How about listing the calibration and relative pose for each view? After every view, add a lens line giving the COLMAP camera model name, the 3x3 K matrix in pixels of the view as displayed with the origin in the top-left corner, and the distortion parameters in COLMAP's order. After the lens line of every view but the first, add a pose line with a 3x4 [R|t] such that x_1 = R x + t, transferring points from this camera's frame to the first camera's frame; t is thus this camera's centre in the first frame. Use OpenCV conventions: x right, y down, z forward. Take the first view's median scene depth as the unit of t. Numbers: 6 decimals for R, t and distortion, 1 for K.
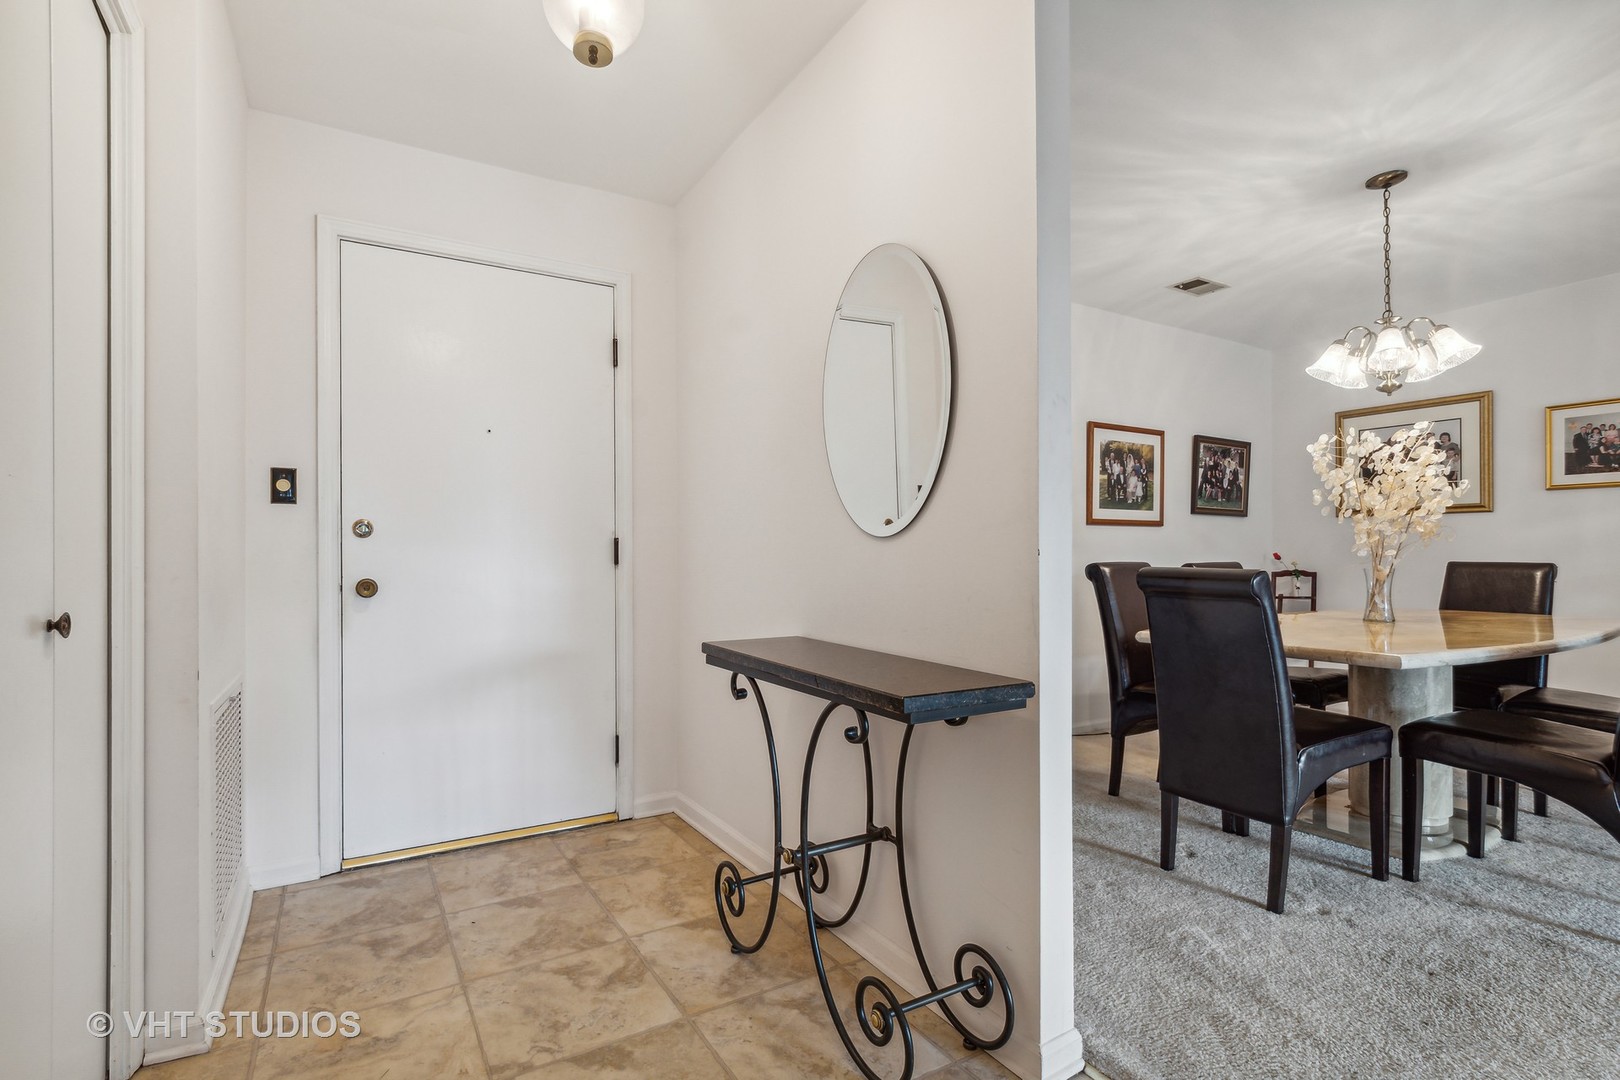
lens RADIAL K [[755.7, 0, 802.3], [0, 755.7, 537.4], [0, 0, 1]] dist [0.013956, 0.000386]
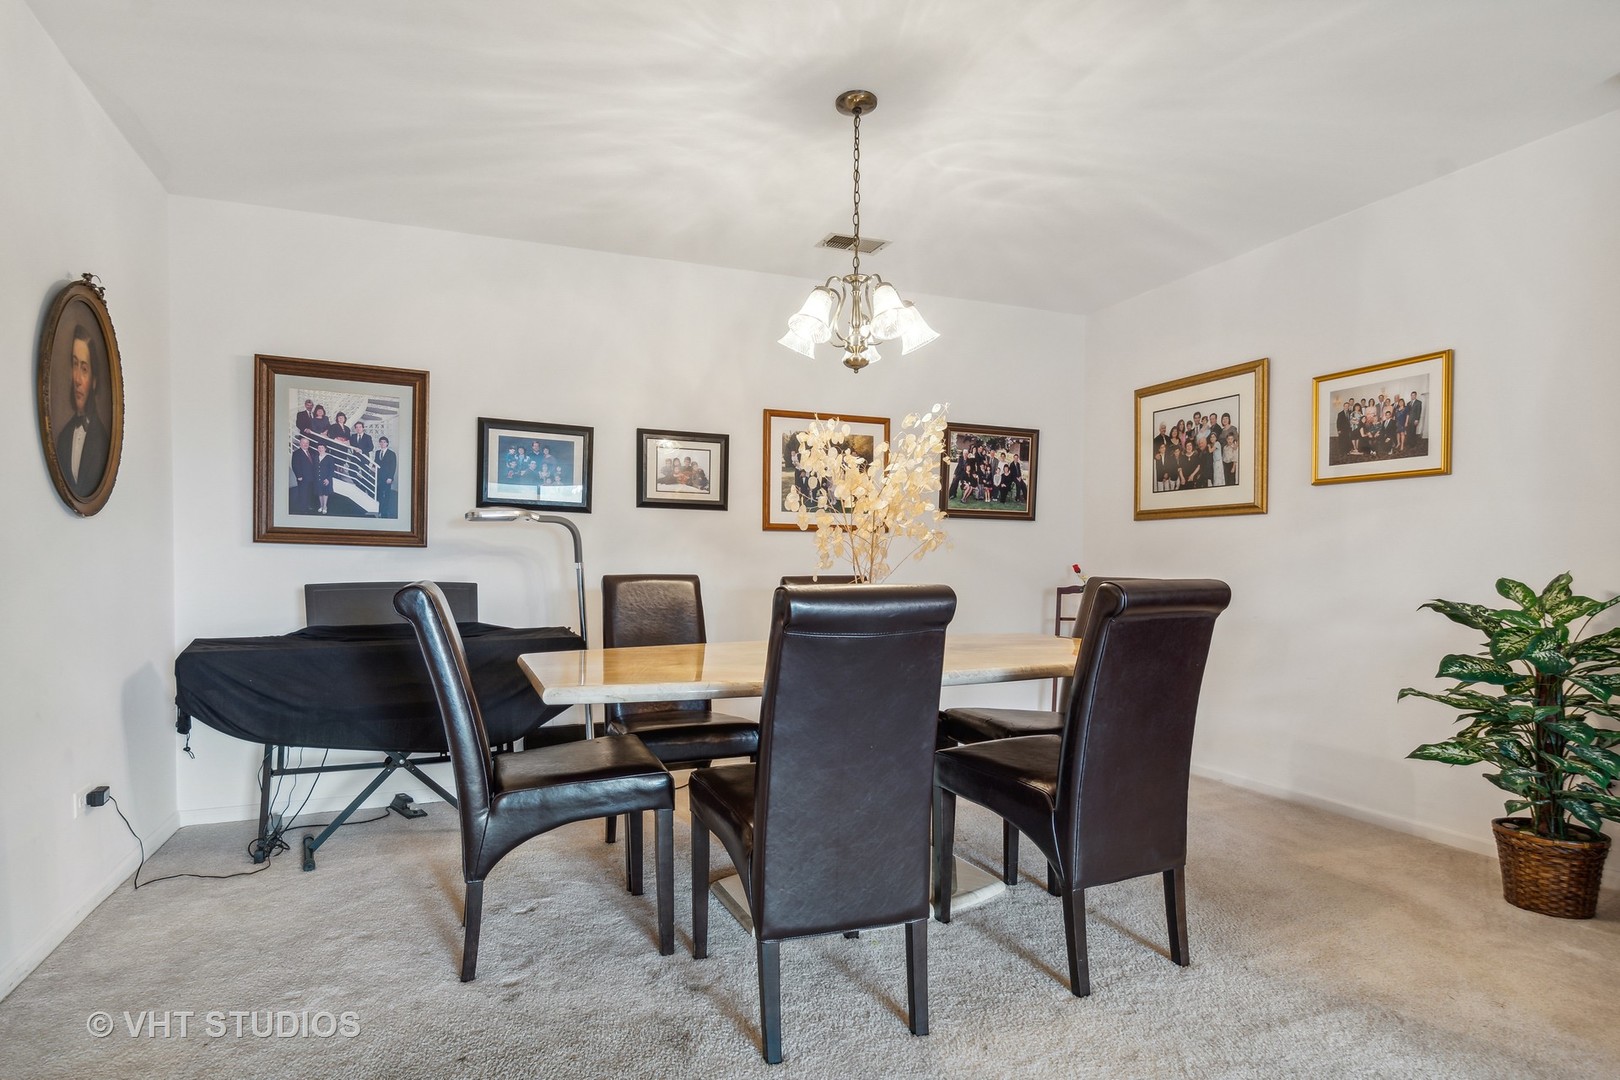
lens RADIAL K [[848.0, 0, 815.3], [0, 848.0, 566.3], [0, 0, 1]] dist [0.003482, 0.000748]
pose [[0.986306, 0.006153, -0.164812, 0.567783], [-0.001839, 0.999652, 0.026317, -0.001624], [0.164917, -0.025653, 0.985974, 0.061994]]
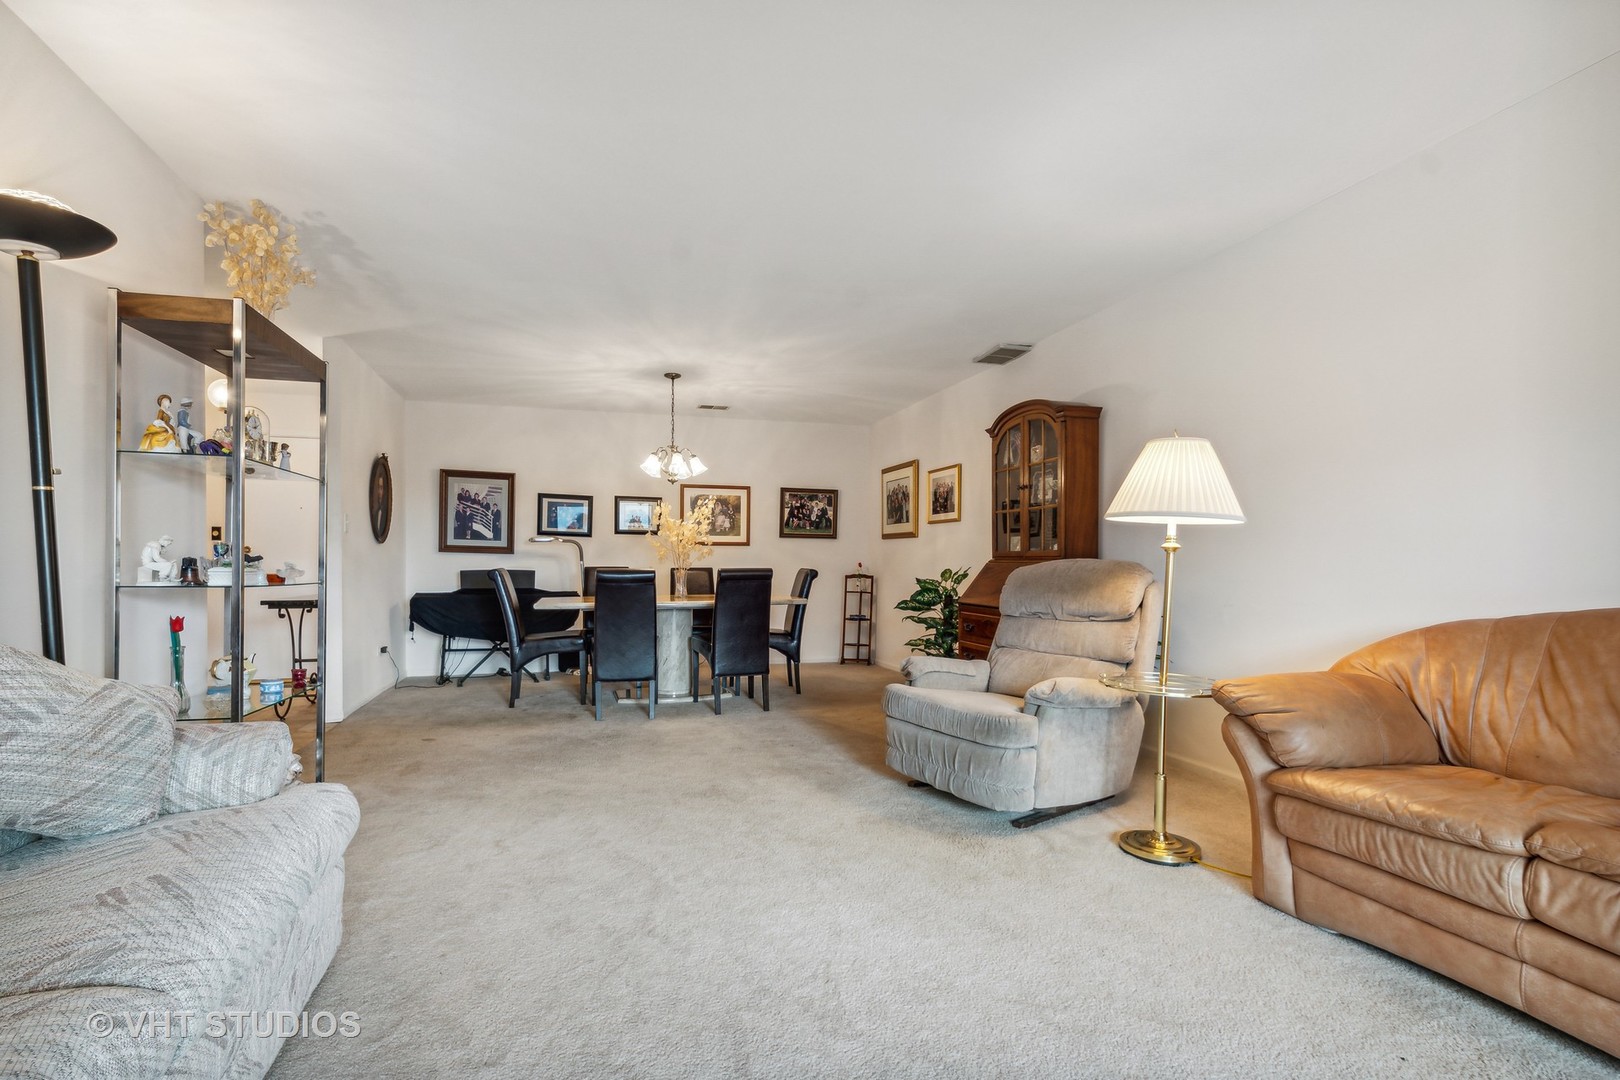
lens RADIAL K [[755.7, 0, 818.2], [0, 755.7, 551.8], [0, 0, 1]] dist [0.013956, 0.000386]
pose [[0.963138, 0.003946, -0.268980, 1.078704], [-0.001505, 0.999956, 0.009281, -0.017248], [0.269005, -0.008534, 0.963101, -0.519773]]
